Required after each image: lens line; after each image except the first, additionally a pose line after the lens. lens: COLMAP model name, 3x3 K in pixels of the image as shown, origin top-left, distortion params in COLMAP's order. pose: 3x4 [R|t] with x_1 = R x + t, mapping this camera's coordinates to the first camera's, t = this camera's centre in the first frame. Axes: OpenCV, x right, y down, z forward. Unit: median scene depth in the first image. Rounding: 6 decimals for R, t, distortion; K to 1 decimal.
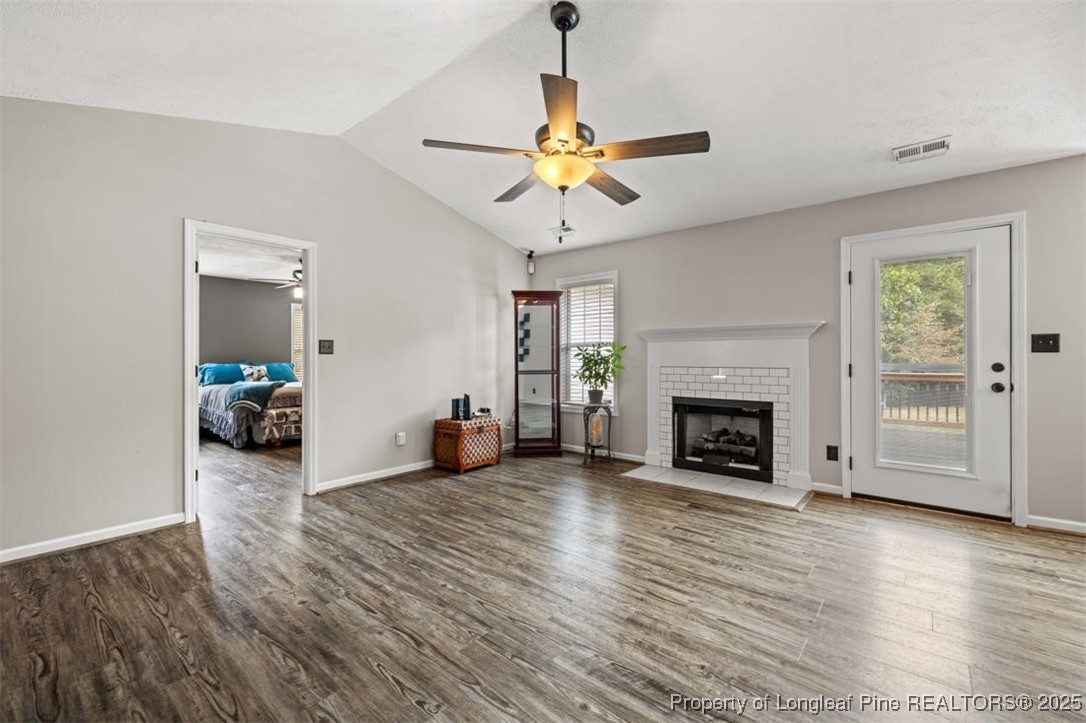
lens RADIAL K [[460.4, 0, 540.7], [0, 460.4, 355.9], [0, 0, 1]] dist [0.001518, -0.000509]
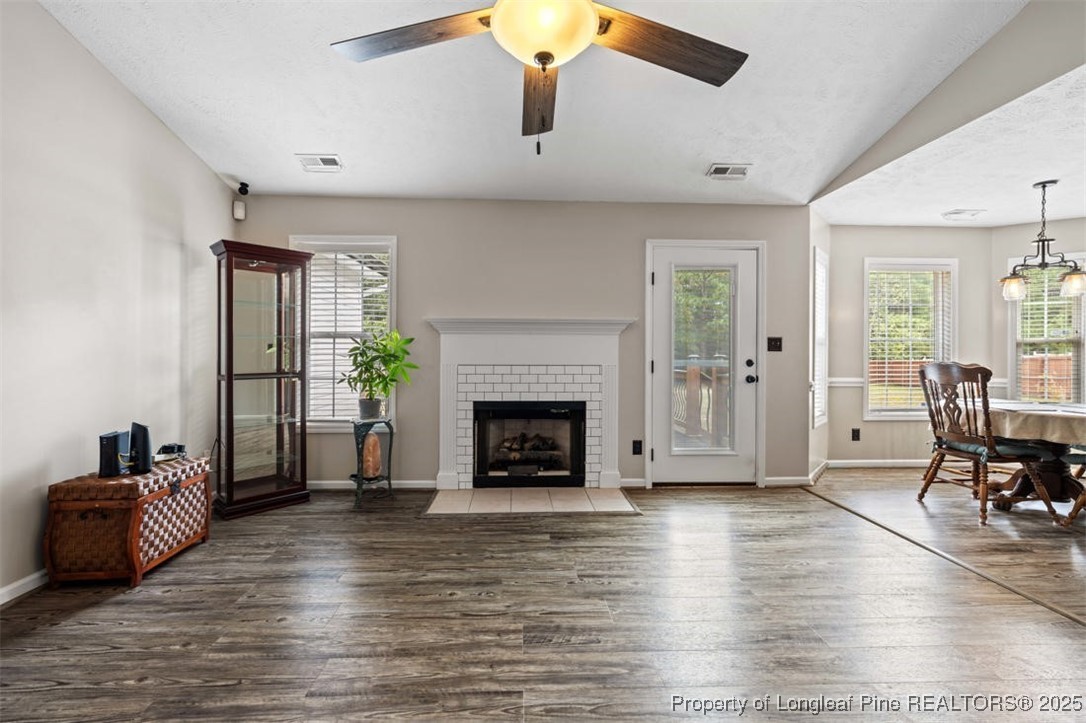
lens RADIAL K [[460.4, 0, 538.2], [0, 460.4, 351.6], [0, 0, 1]] dist [0.001518, -0.000509]
pose [[0.734484, 0.005424, 0.678605, -0.193346], [-0.007276, 0.999974, -0.000118, -0.001075], [-0.678587, -0.004850, 0.734504, 0.335041]]
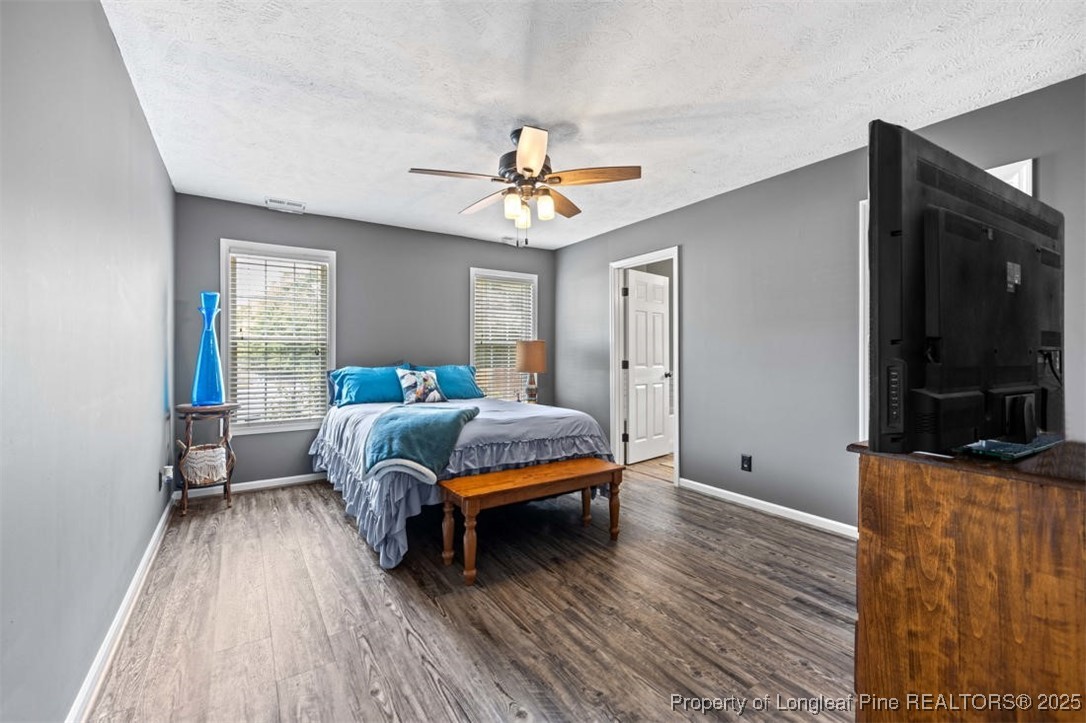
lens RADIAL K [[460.4, 0, 546.4], [0, 460.4, 356.0], [0, 0, 1]] dist [0.001518, -0.000509]
pose [[0.963053, 0.001631, -0.269306, -0.513011], [-0.000593, 0.999992, 0.003935, 0.000670], [0.269310, -0.003629, 0.963047, 0.803058]]
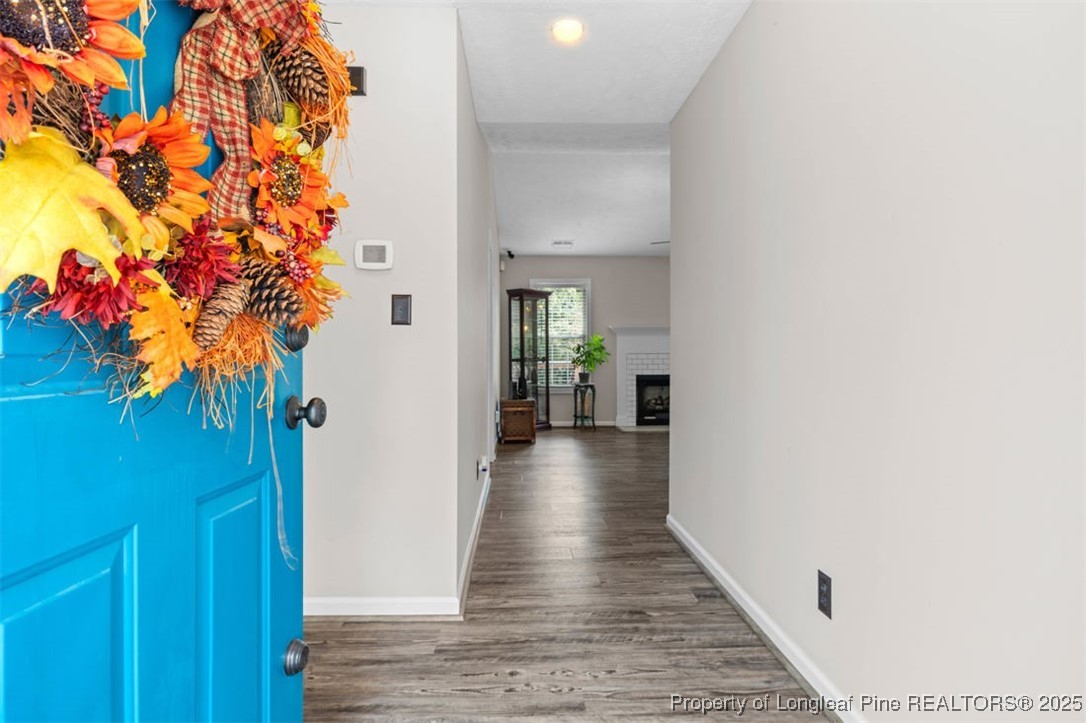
lens RADIAL K [[642.2, 0, 542.5], [0, 642.2, 358.8], [0, 0, 1]] dist [0.002975, 0.001981]
pose [[0.731306, -0.006672, 0.682017, -1.301585], [0.001639, 0.999966, 0.008025, 0.024166], [-0.682048, -0.004751, 0.731292, -0.238905]]
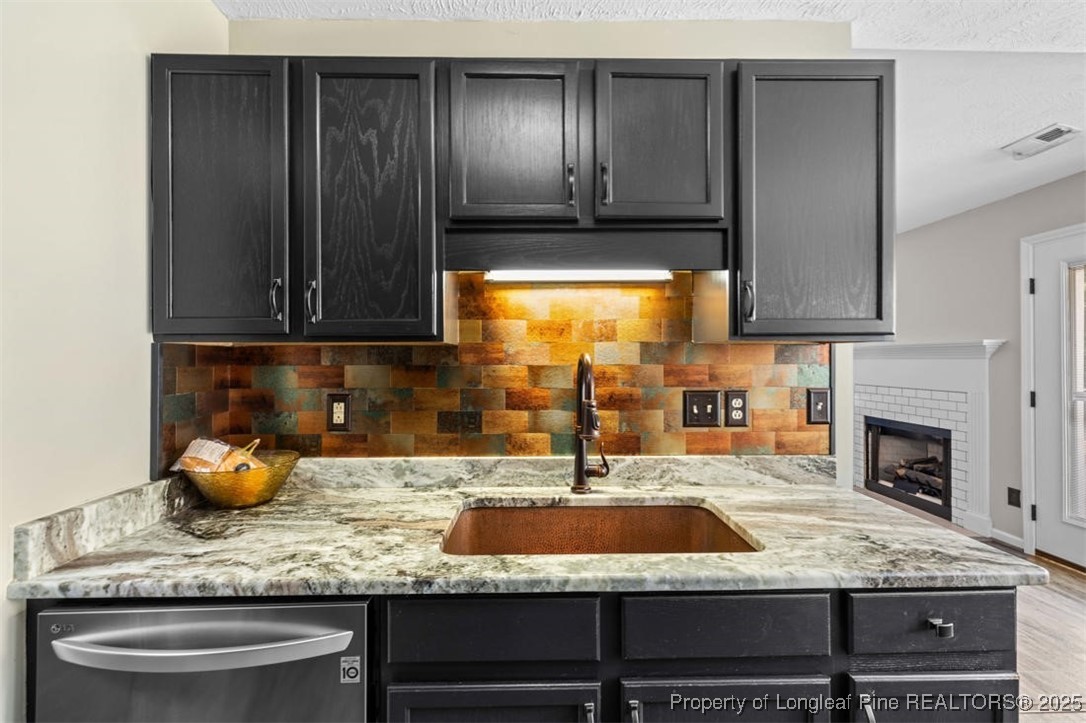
lens RADIAL K [[460.4, 0, 540.8], [0, 460.4, 356.9], [0, 0, 1]] dist [0.001518, -0.000509]
pose [[0.668379, -0.001970, -0.743819, 0.576885], [-0.002215, 0.999987, -0.004638, -0.031259], [0.743818, 0.004747, 0.668366, -0.165670]]
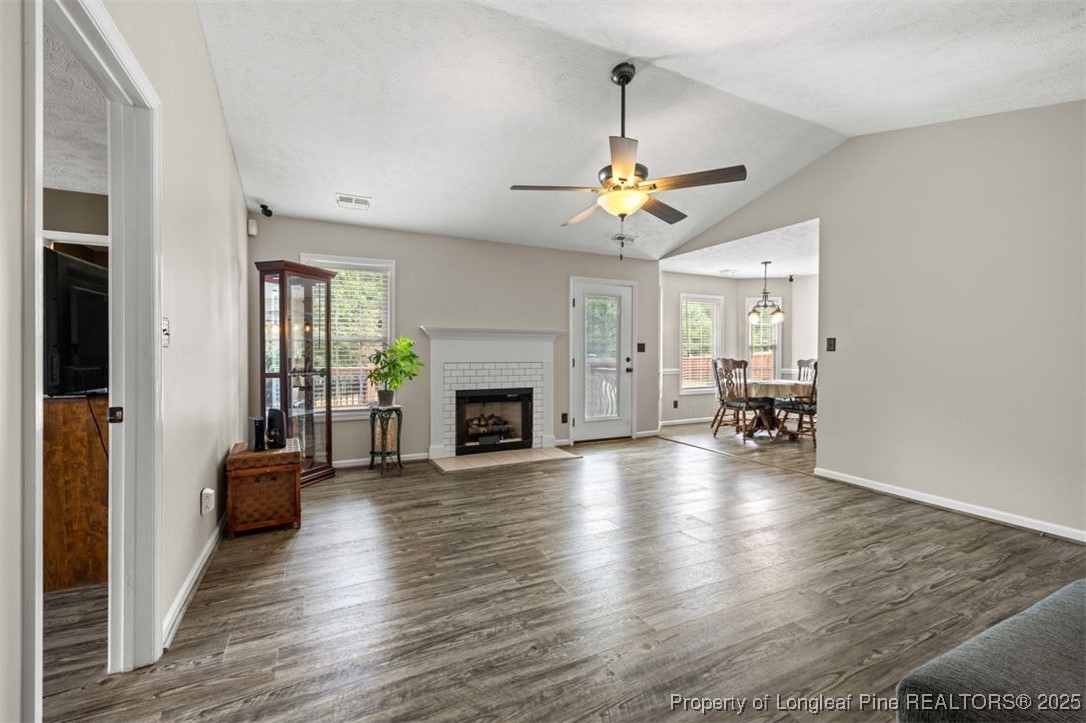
lens RADIAL K [[460.4, 0, 543.1], [0, 460.4, 357.2], [0, 0, 1]] dist [0.001518, -0.000509]
pose [[0.387242, -0.006057, 0.921958, -0.656480], [-0.004398, 0.999955, 0.008416, 0.000340], [-0.921968, -0.007314, 0.387198, 0.410396]]
